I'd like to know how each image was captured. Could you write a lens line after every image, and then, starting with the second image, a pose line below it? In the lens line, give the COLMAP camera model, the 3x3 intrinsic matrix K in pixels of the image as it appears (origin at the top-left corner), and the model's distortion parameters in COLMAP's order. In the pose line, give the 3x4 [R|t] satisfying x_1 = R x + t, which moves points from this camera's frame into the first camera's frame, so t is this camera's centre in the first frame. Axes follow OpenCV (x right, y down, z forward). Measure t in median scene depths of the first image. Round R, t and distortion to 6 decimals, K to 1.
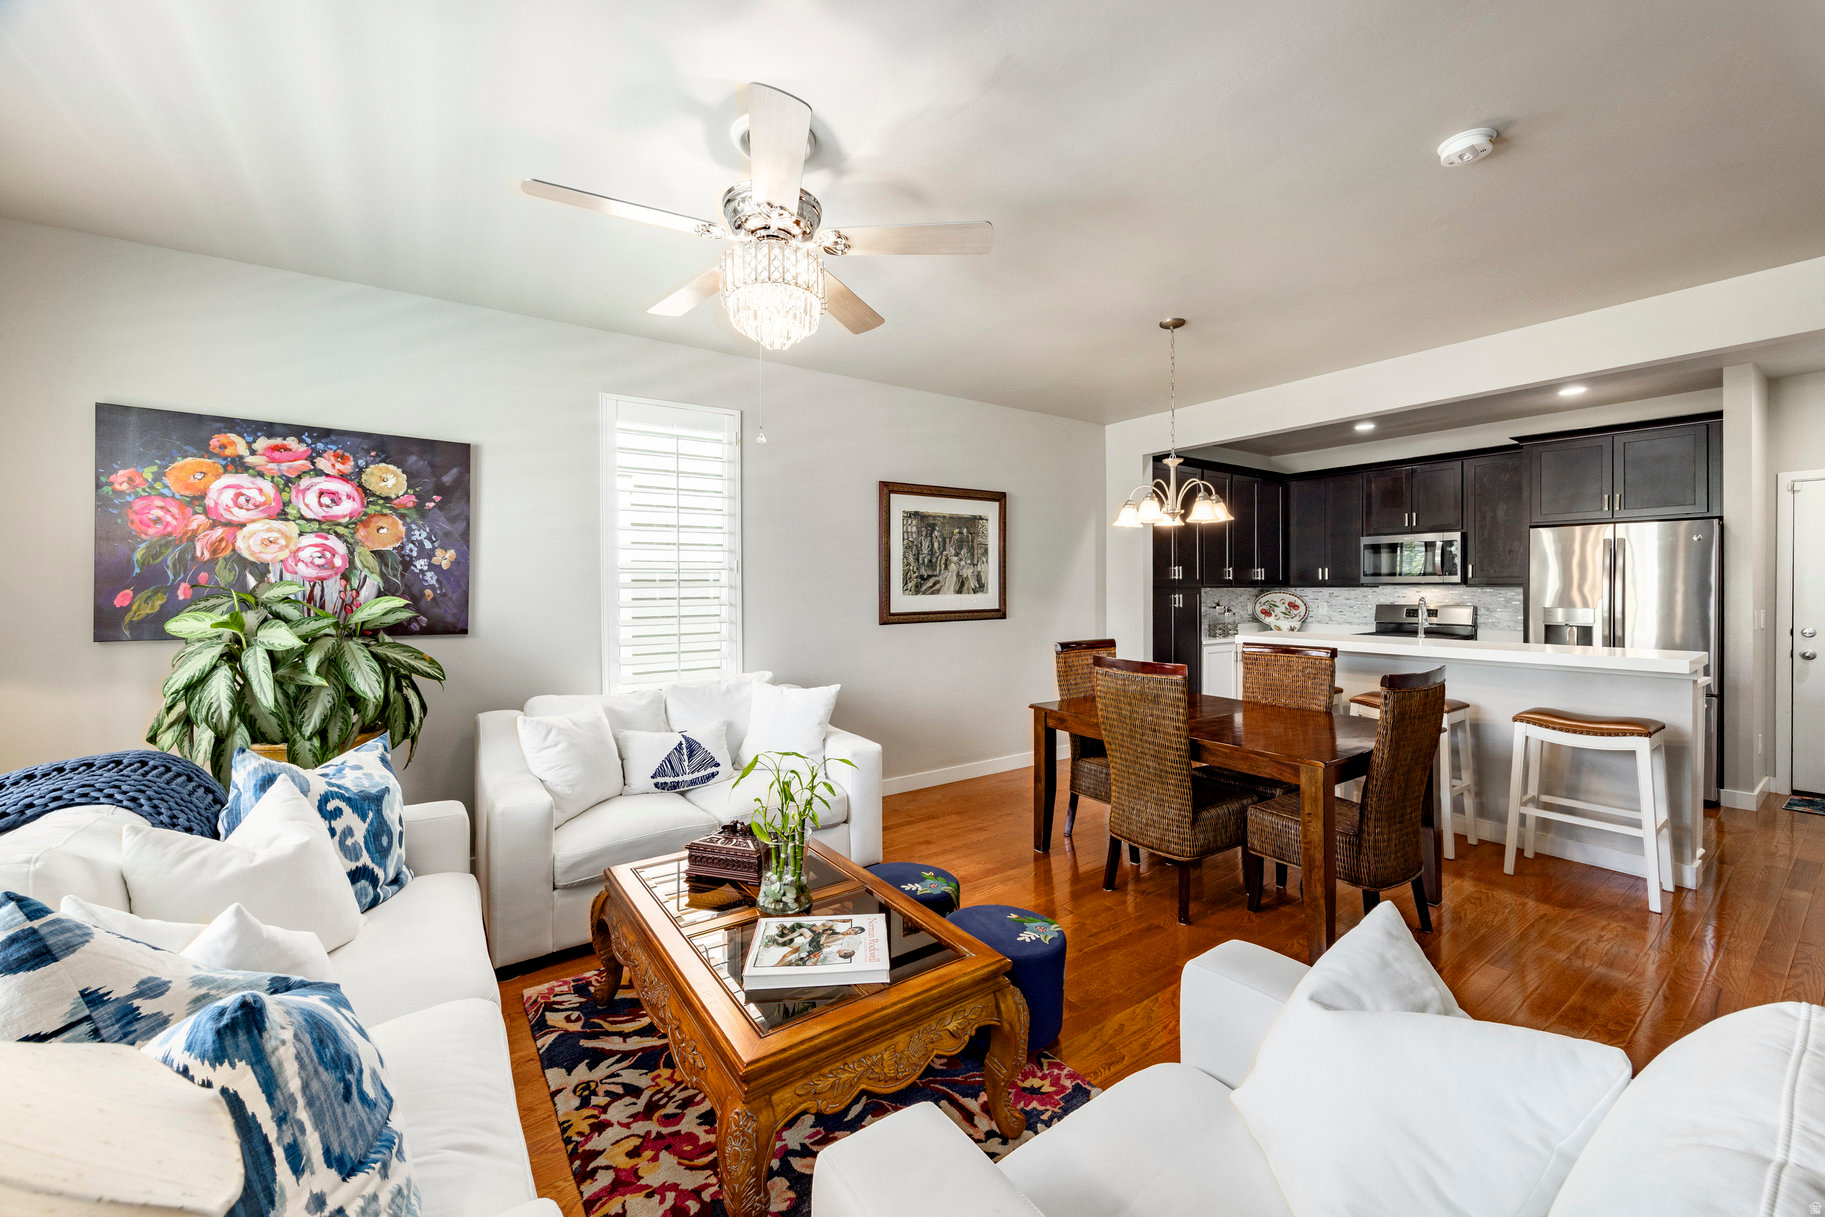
lens RADIAL K [[702.7, 0, 909.3], [0, 702.7, 593.1], [0, 0, 1]] dist [-0.001028, -0.000128]
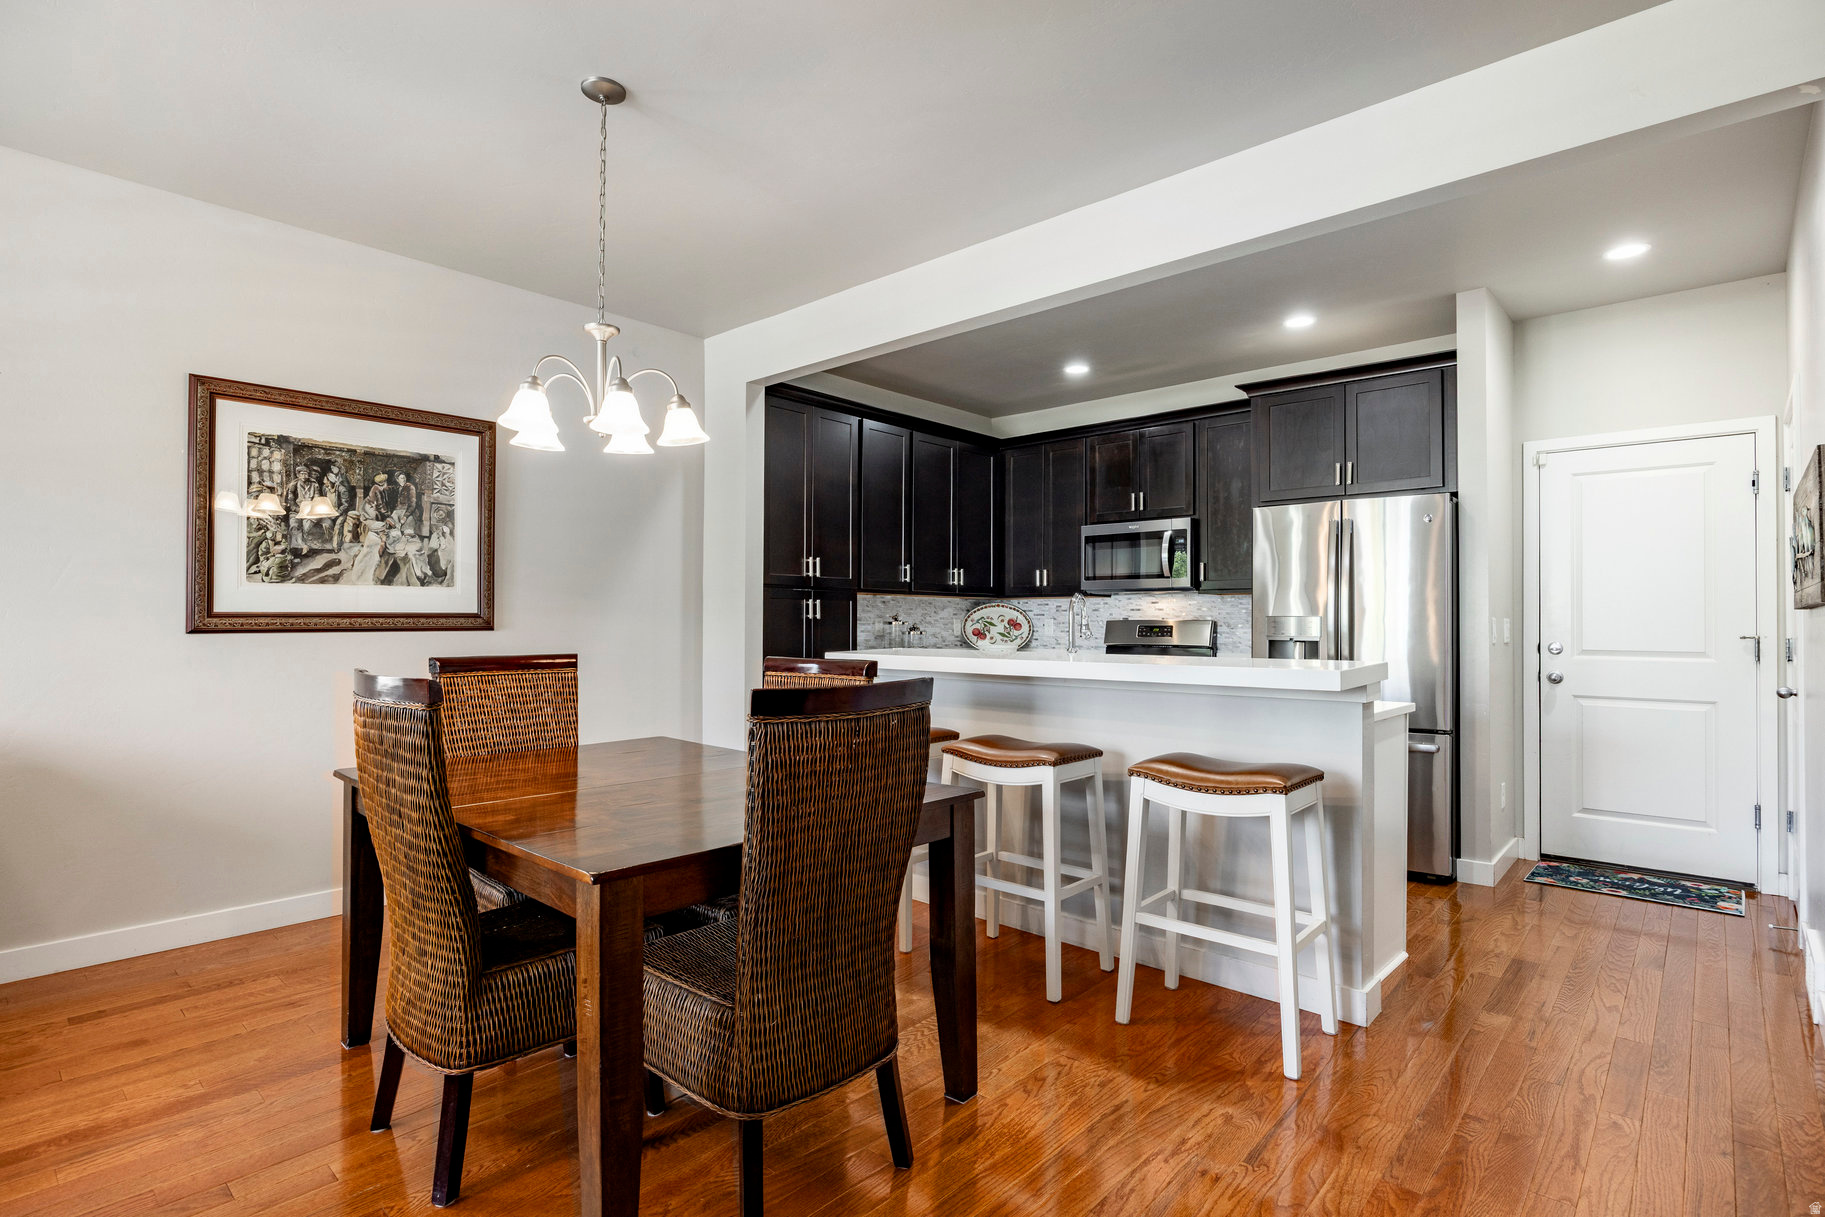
lens RADIAL K [[903.0, 0, 899.7], [0, 903.0, 609.8], [0, 0, 1]] dist [-0.013493, 0.000595]
pose [[0.975065, 0.010785, 0.221656, 0.333833], [-0.005542, 0.999690, -0.024259, 0.038929], [-0.221849, 0.022426, 0.974823, 0.181612]]
